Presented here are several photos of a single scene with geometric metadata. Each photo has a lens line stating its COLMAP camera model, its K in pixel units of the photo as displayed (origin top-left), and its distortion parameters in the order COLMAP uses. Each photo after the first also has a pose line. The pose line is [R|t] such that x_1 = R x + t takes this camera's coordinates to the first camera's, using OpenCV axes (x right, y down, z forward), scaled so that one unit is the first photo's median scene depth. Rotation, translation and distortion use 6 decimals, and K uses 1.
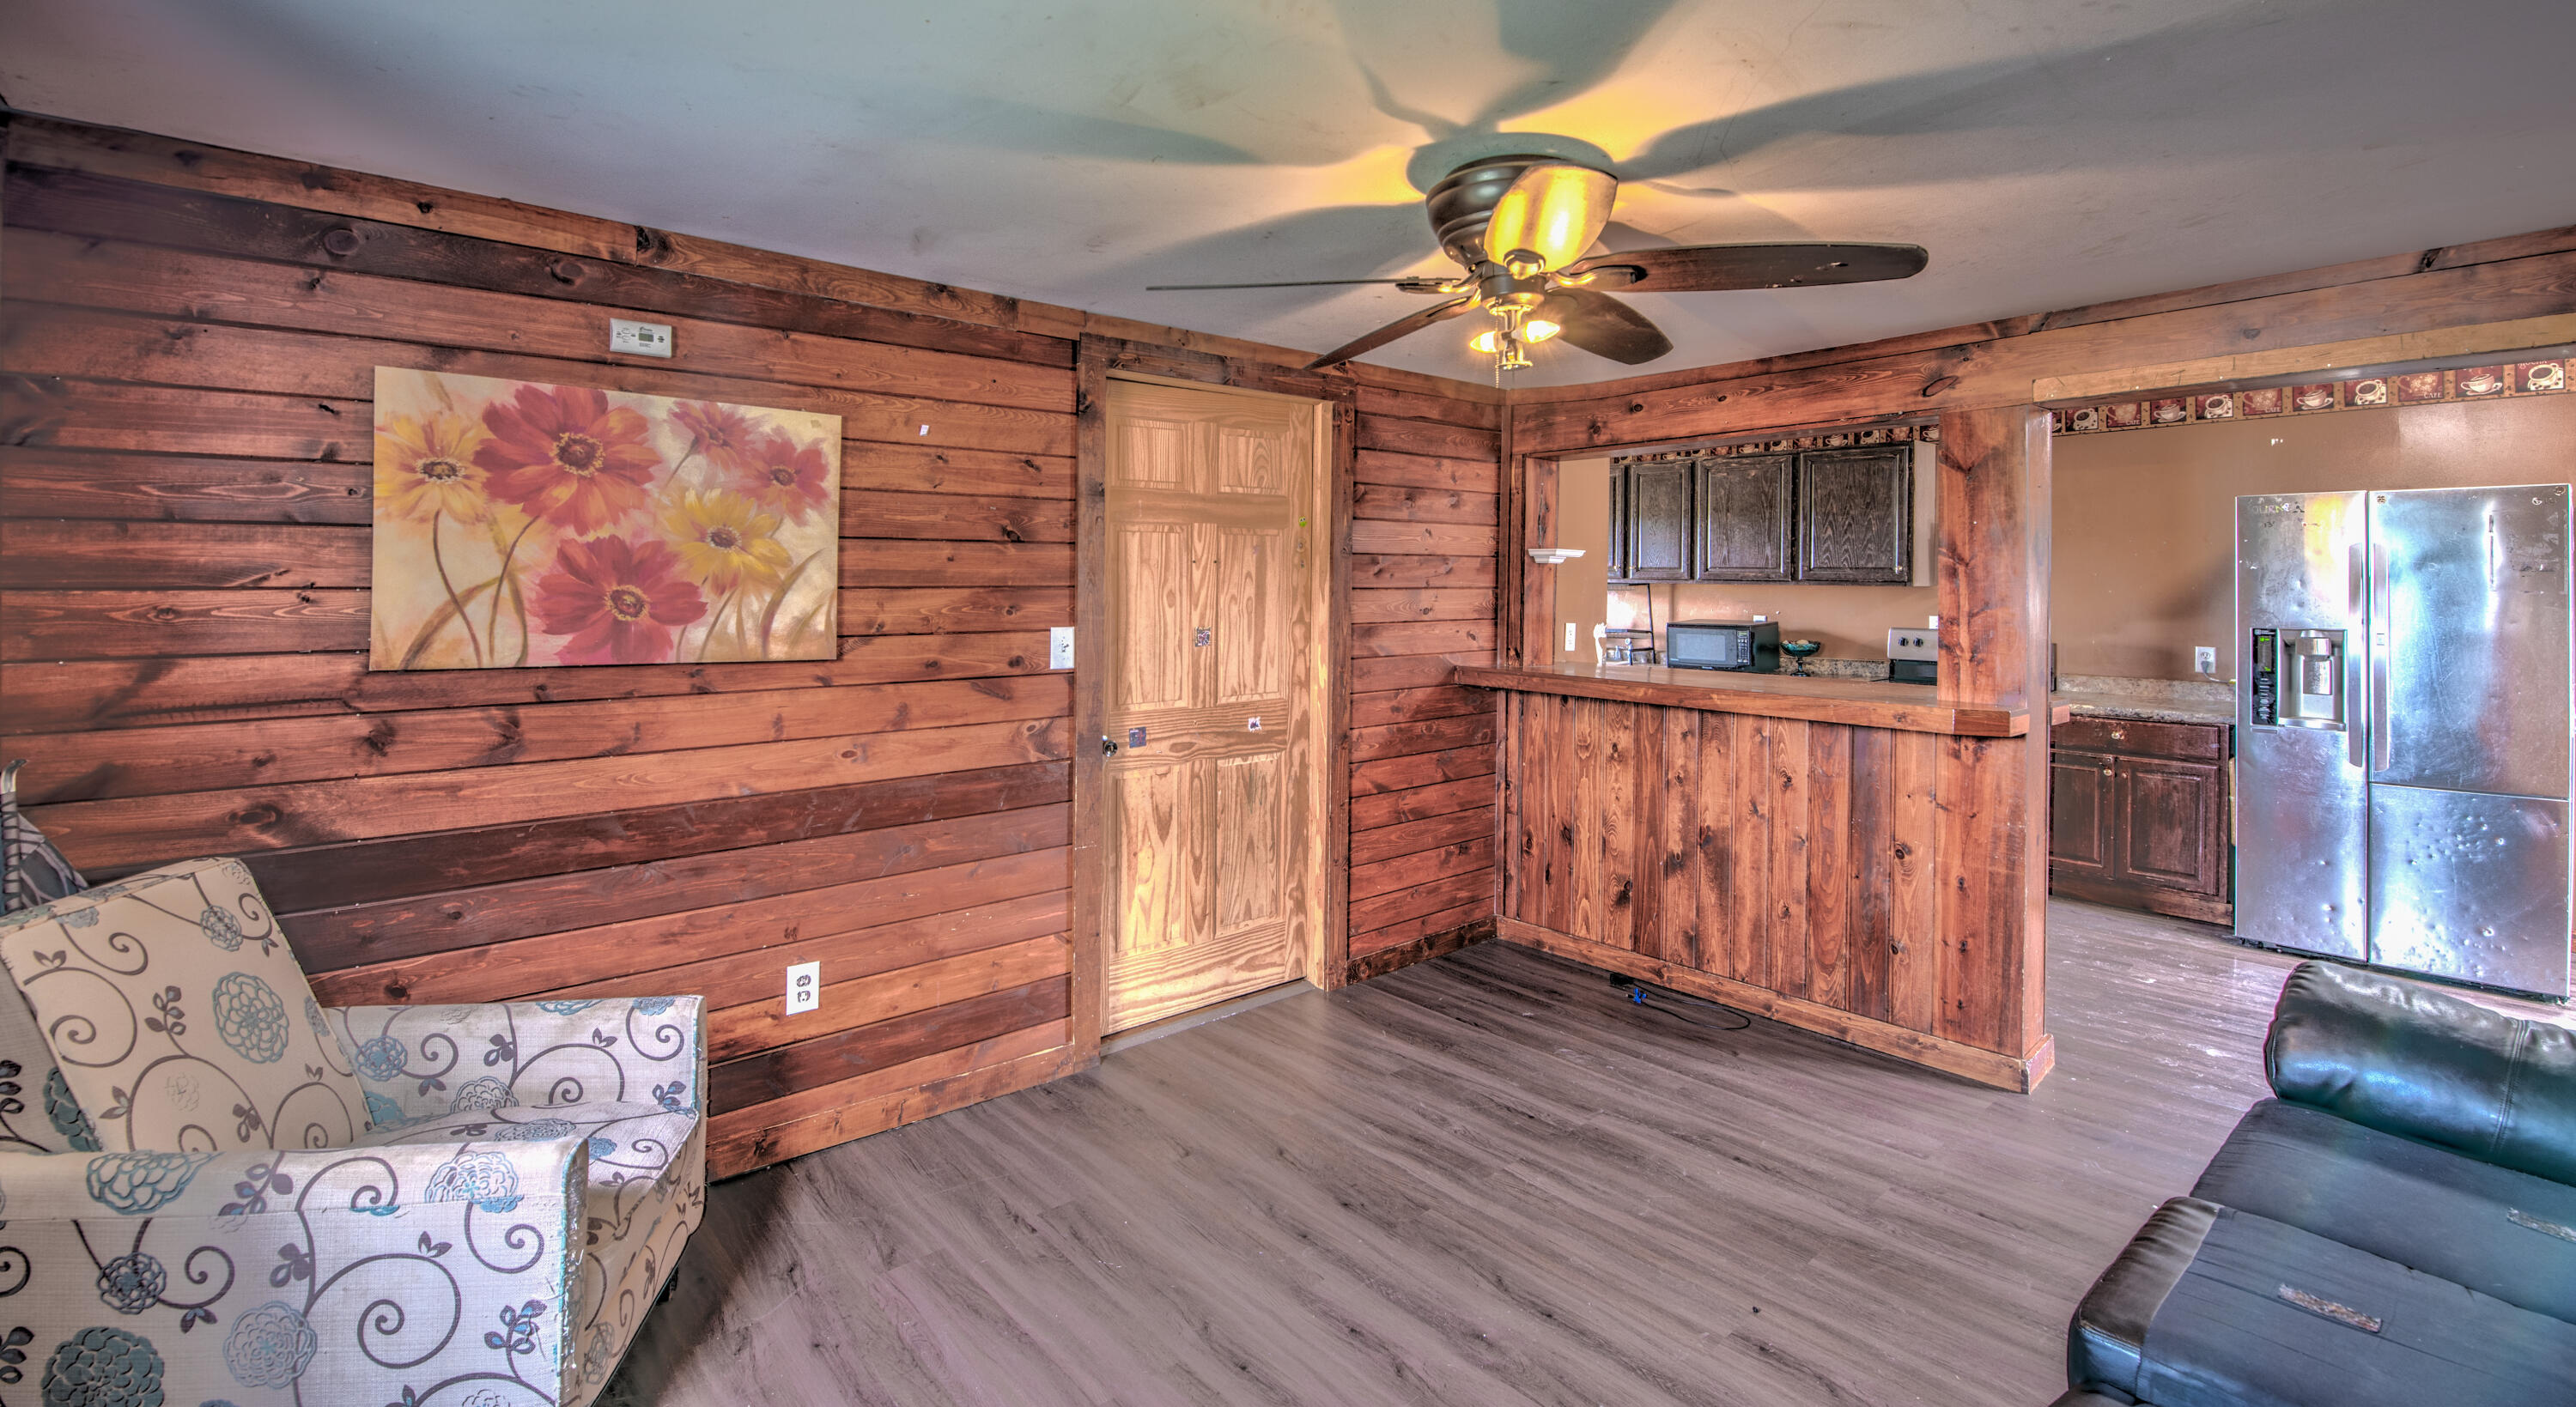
lens RADIAL K [[1178.6, 0, 1312.1], [0, 1178.6, 573.1], [0, 0, 1]] dist [0.000533, -0.000149]
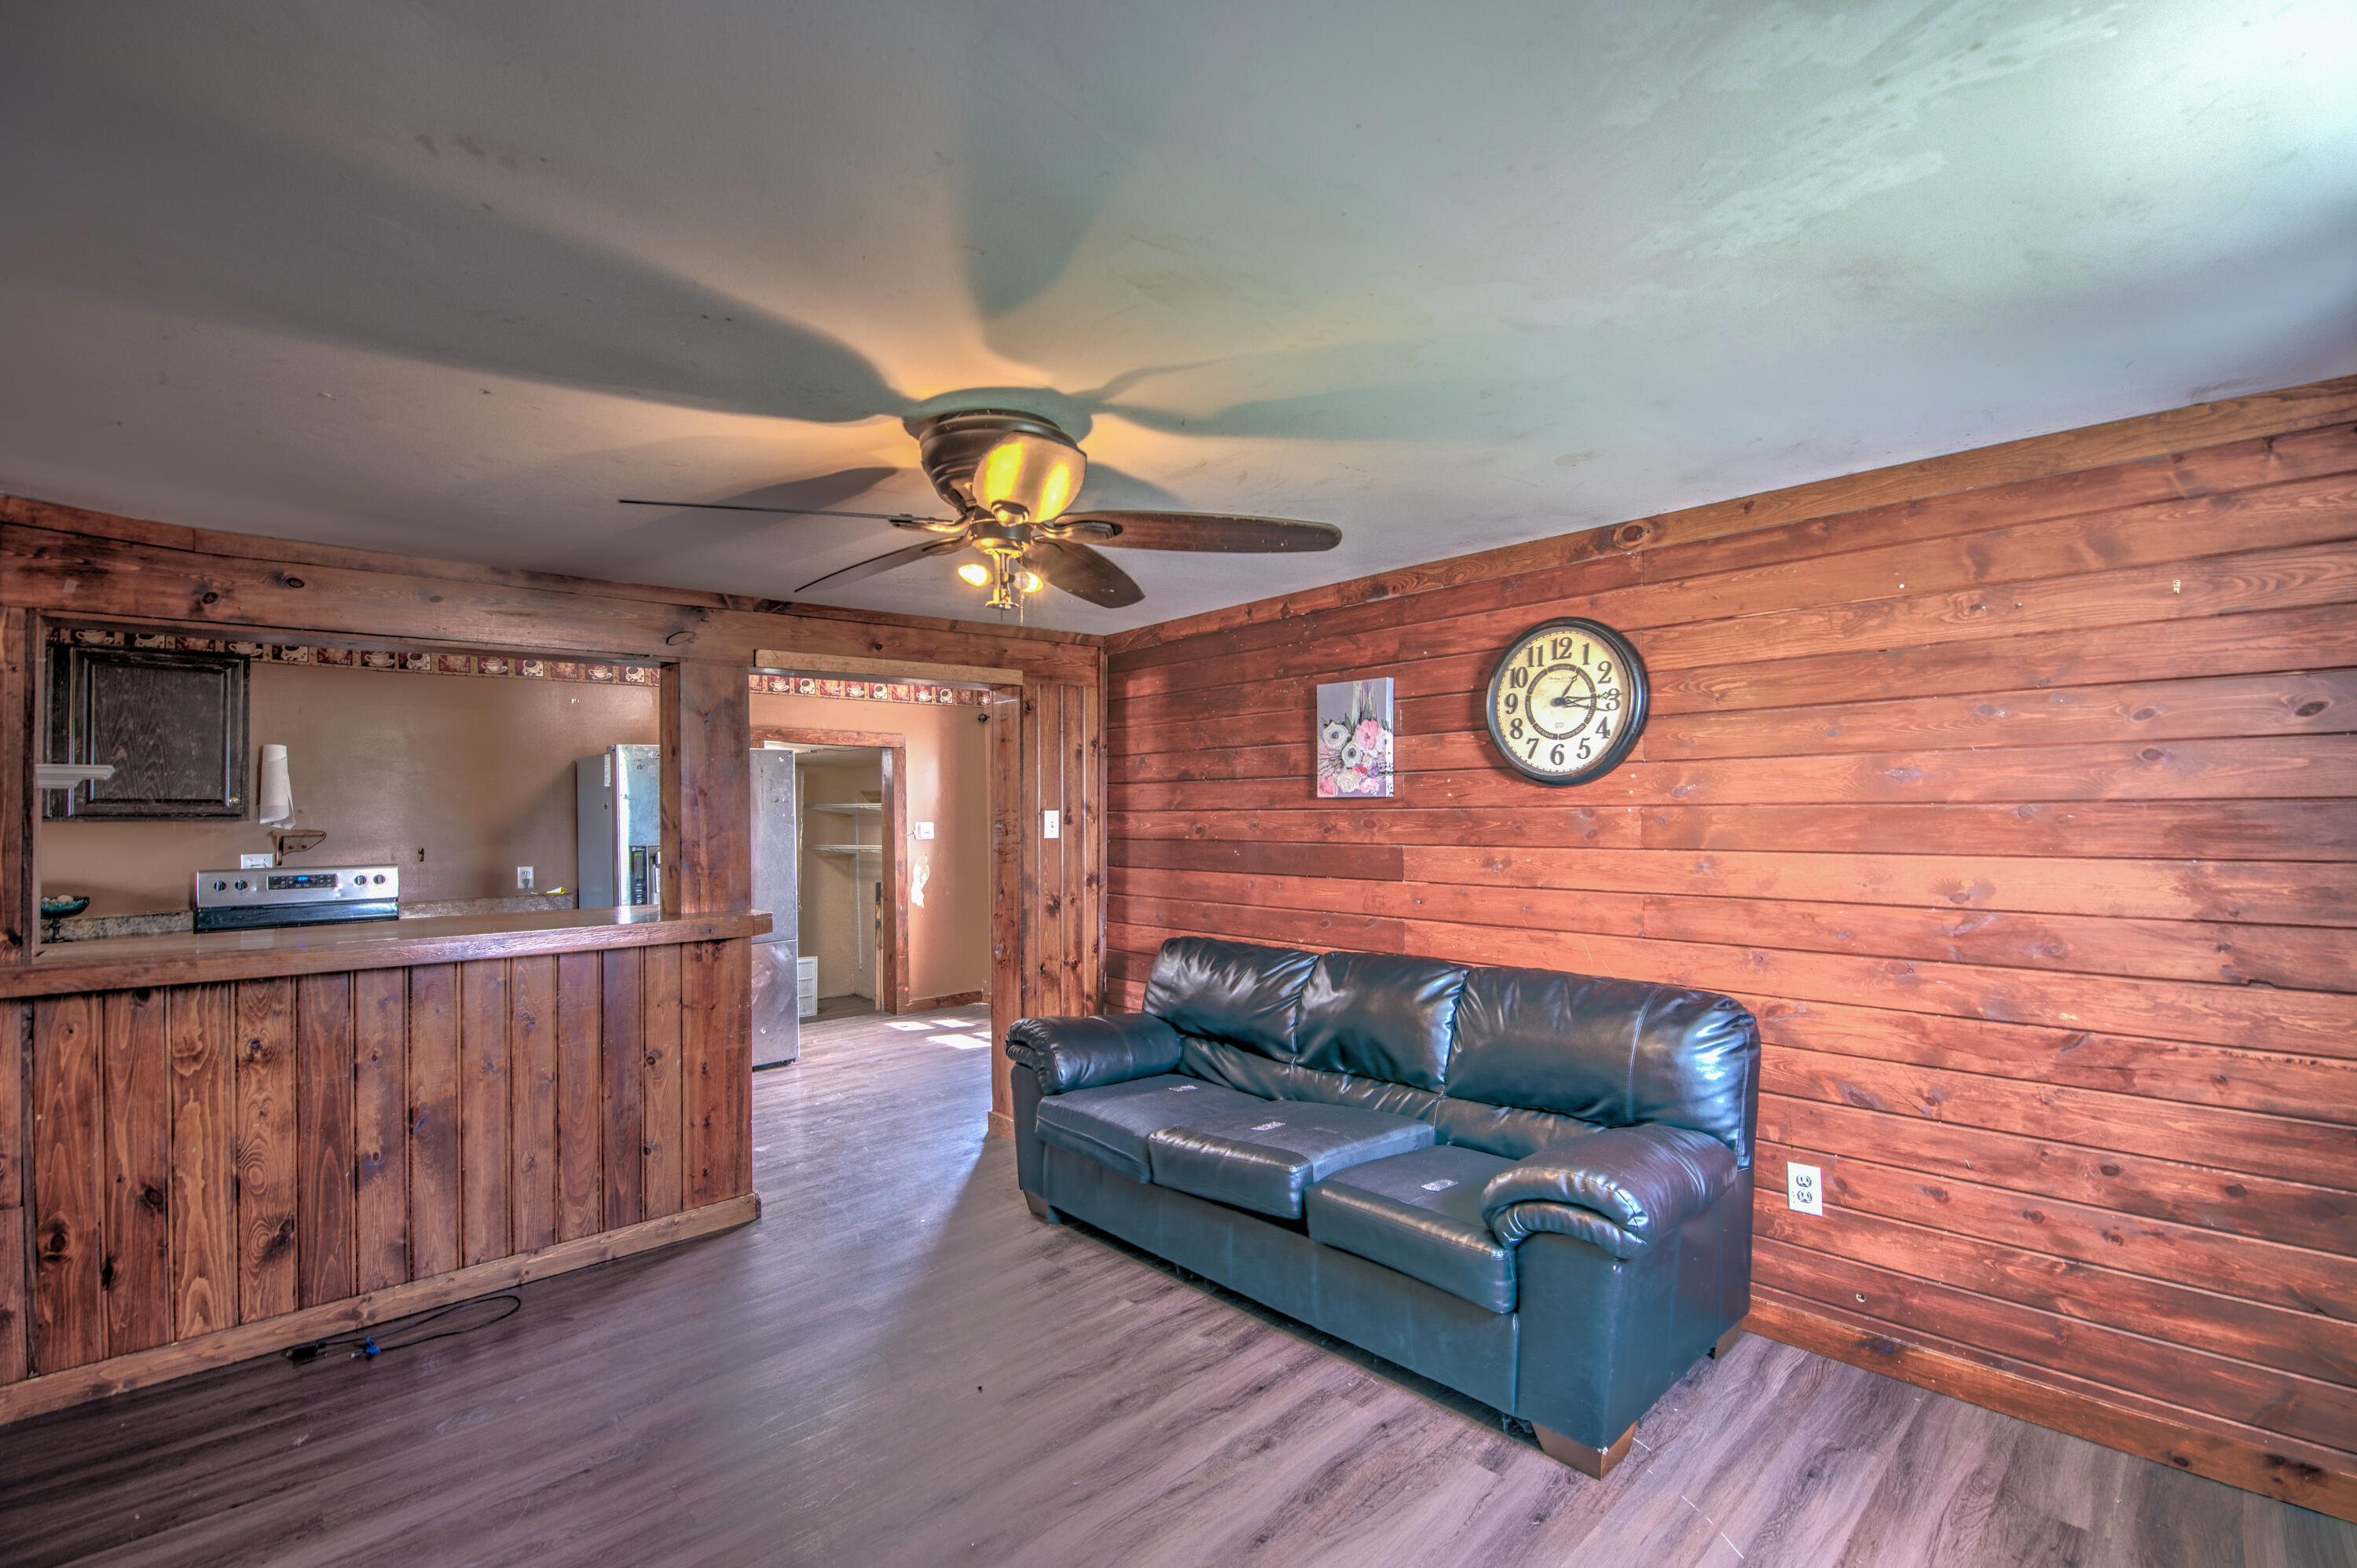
lens RADIAL K [[1085.9, 0, 1178.5], [0, 1085.9, 784.0], [0, 0, 1]] dist [-0.009379, -0.000408]
pose [[-0.063874, 0.018913, 0.997779, -0.445351], [0.006284, 0.999808, -0.018549, 0.004053], [-0.997938, 0.005085, -0.063980, 0.482339]]
